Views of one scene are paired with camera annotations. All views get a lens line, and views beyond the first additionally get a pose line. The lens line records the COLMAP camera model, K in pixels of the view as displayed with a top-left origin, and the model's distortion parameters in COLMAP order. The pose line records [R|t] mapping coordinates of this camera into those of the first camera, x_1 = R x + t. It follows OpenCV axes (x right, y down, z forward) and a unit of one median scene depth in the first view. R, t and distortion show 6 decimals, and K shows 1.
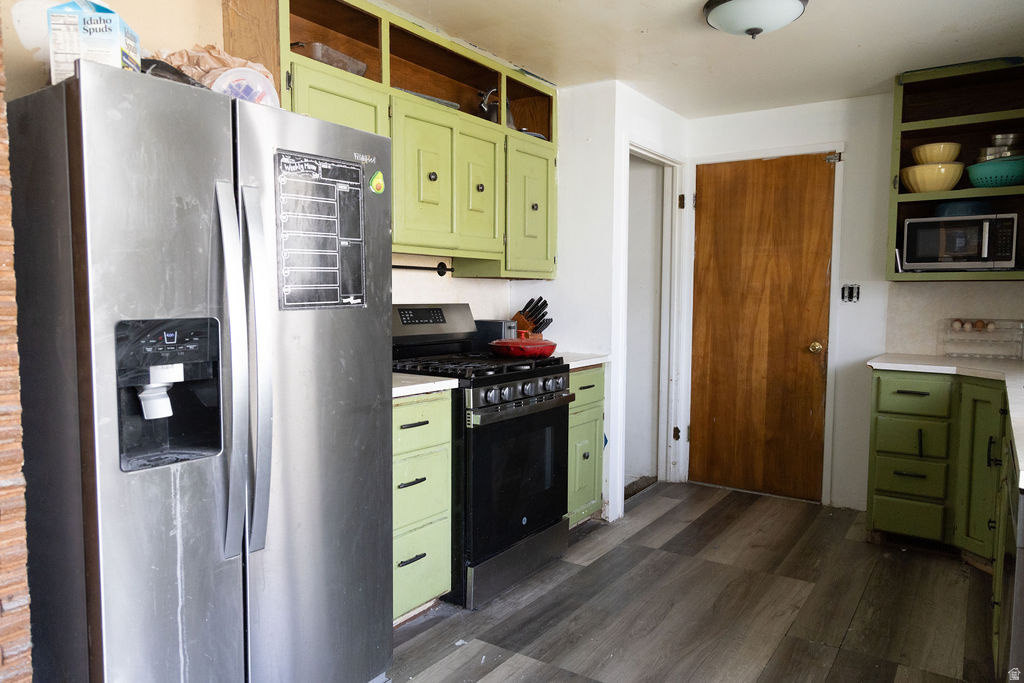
lens RADIAL K [[713.1, 0, 512.0], [0, 713.1, 341.5], [0, 0, 1]] dist [0.008007, 0.003001]
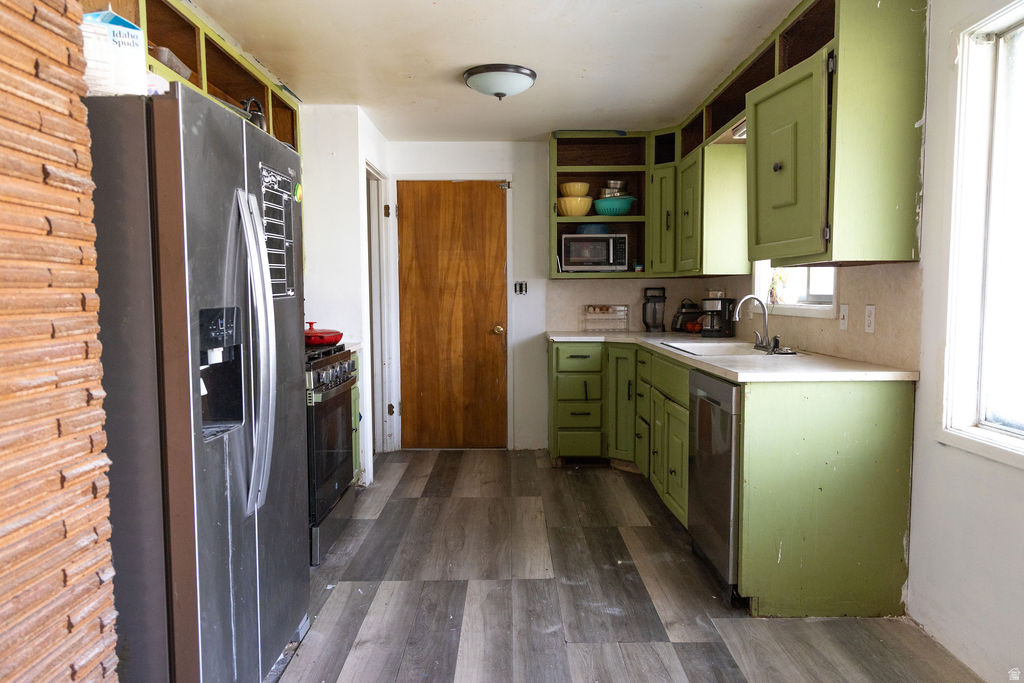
lens RADIAL K [[713.1, 0, 512.0], [0, 713.1, 341.5], [0, 0, 1]] dist [0.008007, 0.003001]
pose [[0.824633, -0.048409, 0.563593, -0.305874], [0.048264, 0.998719, 0.015165, 0.011469], [-0.563605, 0.014696, 0.825913, -0.091112]]
